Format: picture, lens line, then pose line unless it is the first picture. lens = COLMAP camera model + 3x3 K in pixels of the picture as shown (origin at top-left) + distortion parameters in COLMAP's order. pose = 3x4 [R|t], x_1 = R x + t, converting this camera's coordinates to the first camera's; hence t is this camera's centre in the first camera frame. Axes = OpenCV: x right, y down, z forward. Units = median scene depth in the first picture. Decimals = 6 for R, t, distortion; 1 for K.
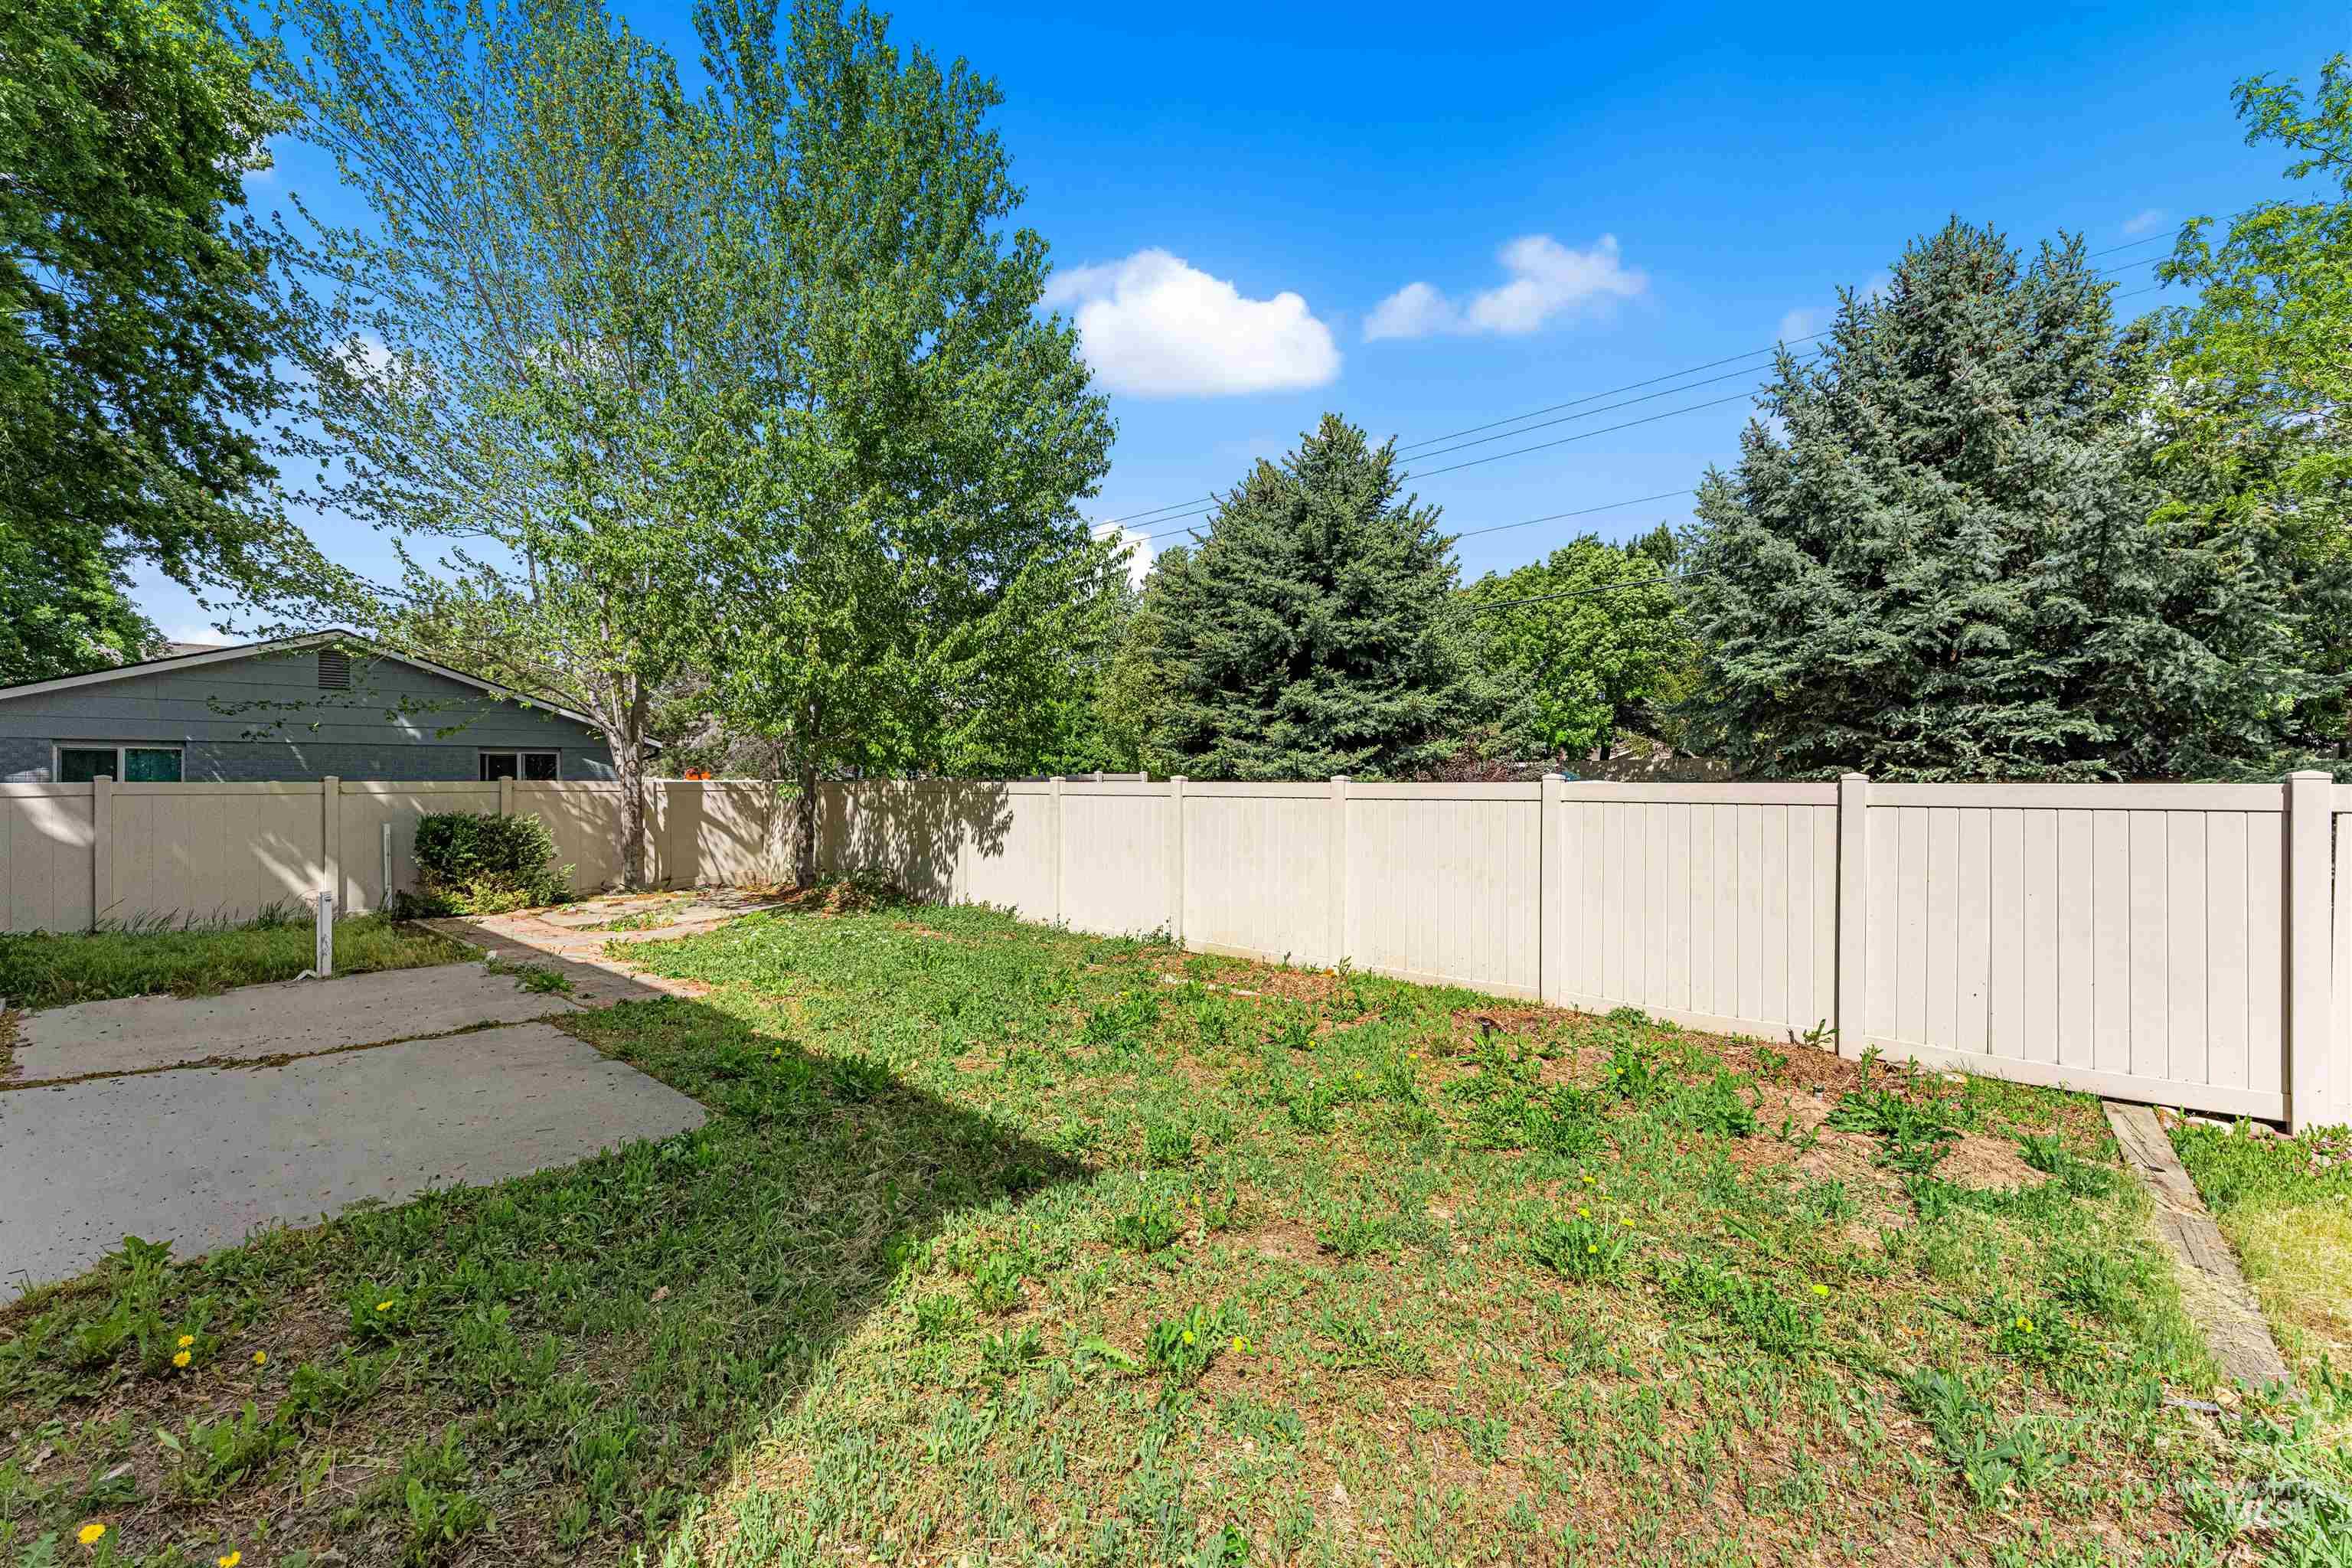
lens RADIAL K [[958.2, 0, 1169.1], [0, 958.2, 772.9], [0, 0, 1]] dist [-0.000717, 0.000238]
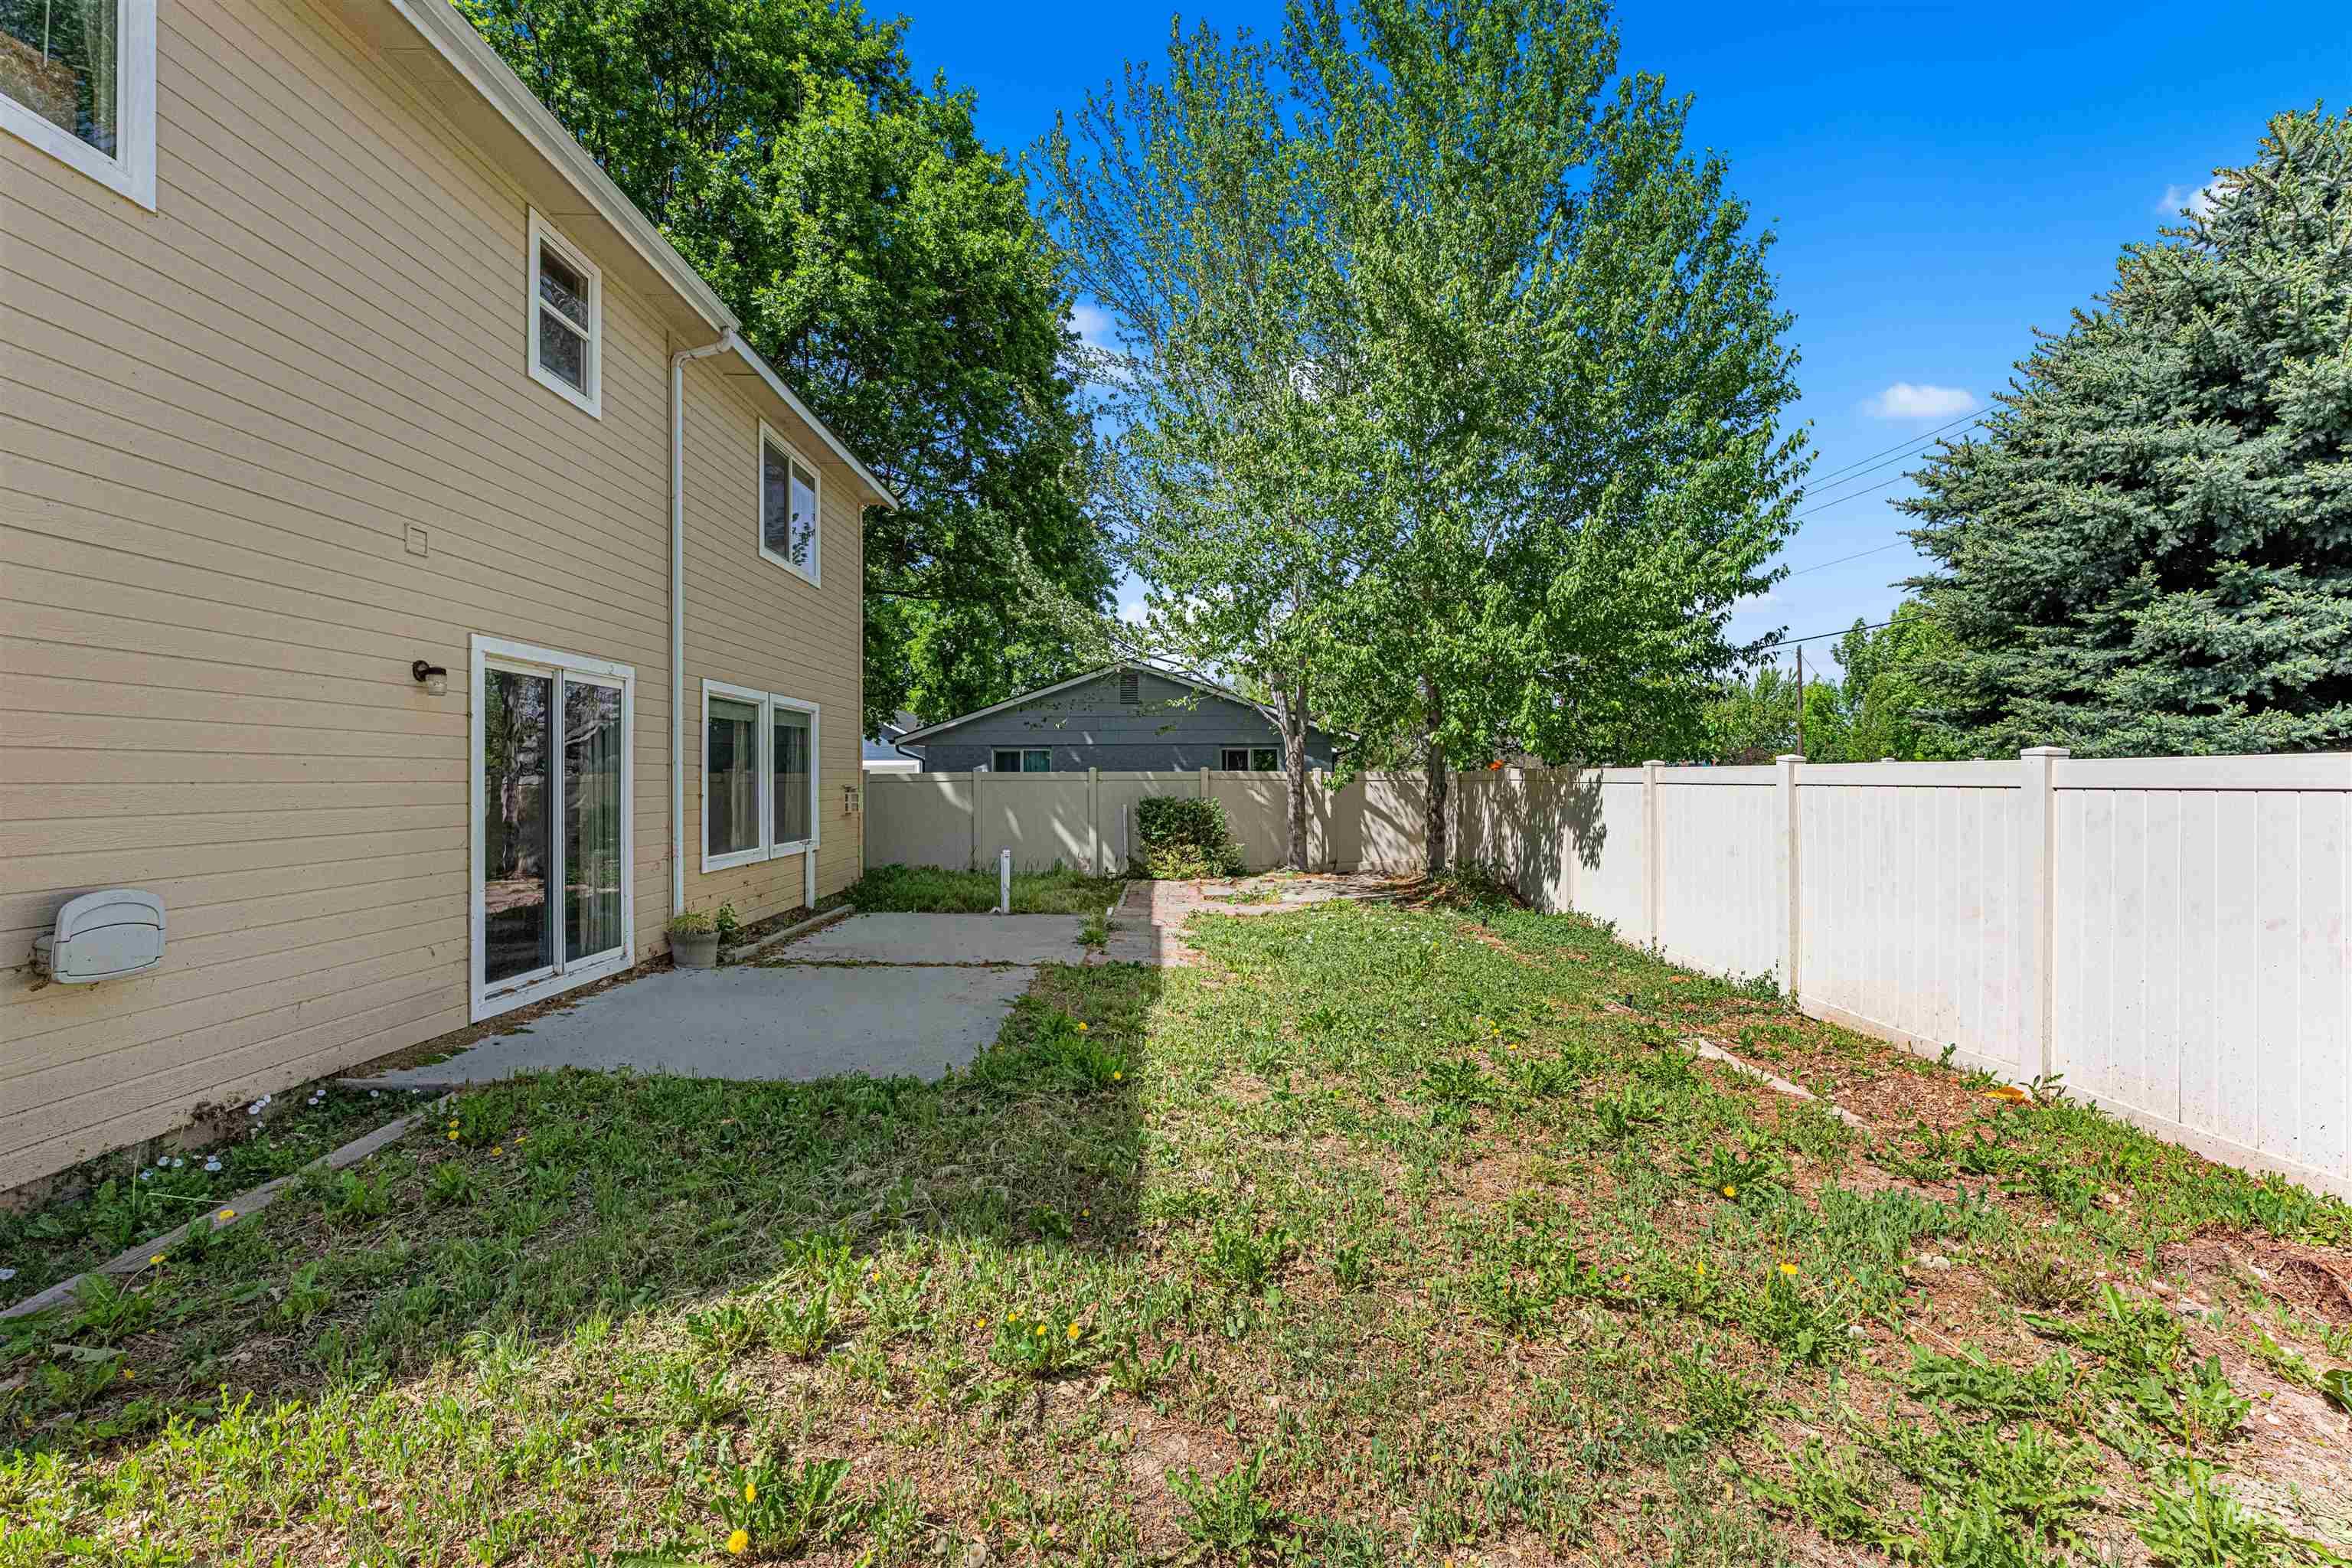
lens RADIAL K [[958.2, 0, 1173.1], [0, 958.2, 771.9], [0, 0, 1]] dist [-0.000717, 0.000238]
pose [[0.673357, -0.004512, -0.739304, 0.154482], [0.005709, 0.999983, -0.000903, 0.009421], [0.739296, -0.003613, 0.673371, 0.151115]]
